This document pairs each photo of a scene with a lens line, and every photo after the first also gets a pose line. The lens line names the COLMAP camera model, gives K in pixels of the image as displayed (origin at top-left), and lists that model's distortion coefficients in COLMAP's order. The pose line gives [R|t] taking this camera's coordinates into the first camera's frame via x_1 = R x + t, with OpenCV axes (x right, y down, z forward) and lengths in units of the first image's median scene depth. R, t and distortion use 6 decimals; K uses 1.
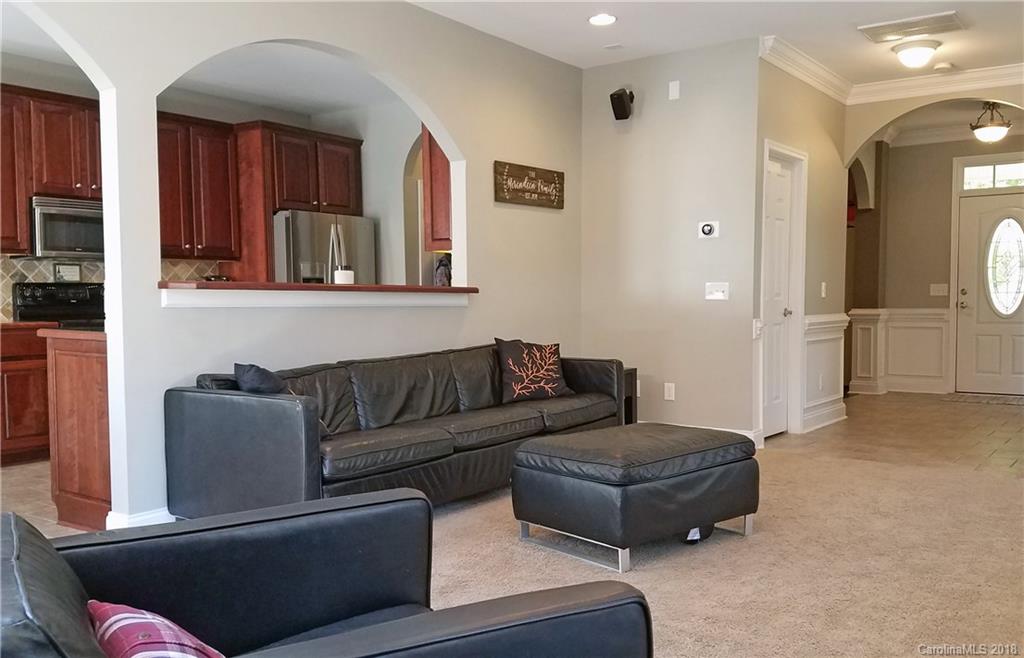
lens RADIAL K [[887.9, 0, 509.6], [0, 887.9, 335.1], [0, 0, 1]] dist [0.088946, -0.082360]
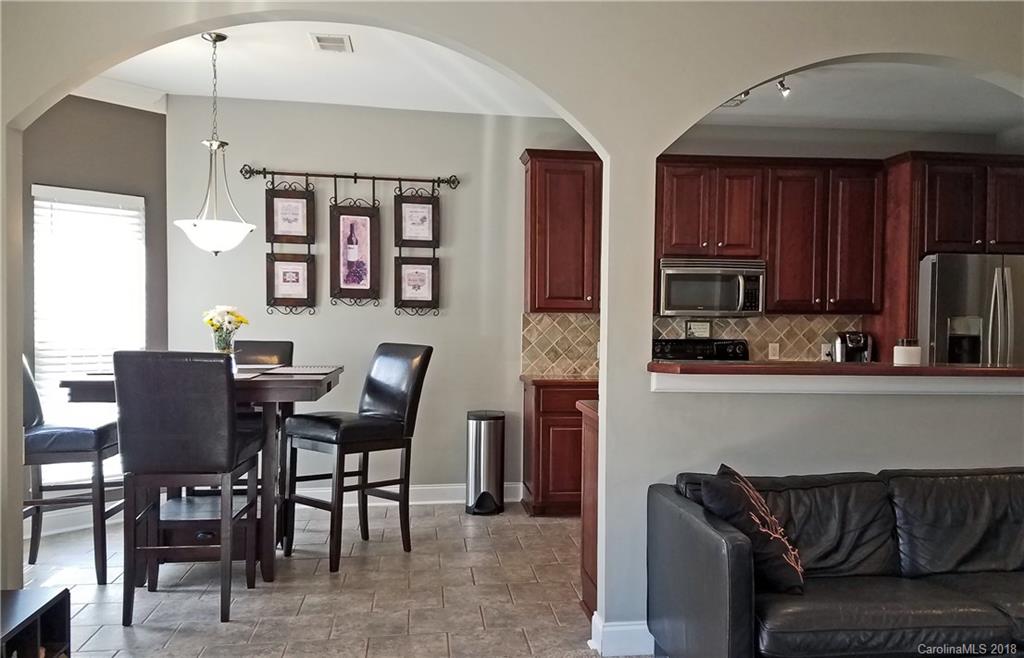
lens RADIAL K [[887.9, 0, 517.7], [0, 887.9, 332.2], [0, 0, 1]] dist [0.088946, -0.082360]
pose [[0.708211, 0.013732, -0.705867, 0.075278], [-0.042982, 0.998795, -0.023695, -0.033835], [0.704691, 0.047121, 0.707948, 0.148444]]
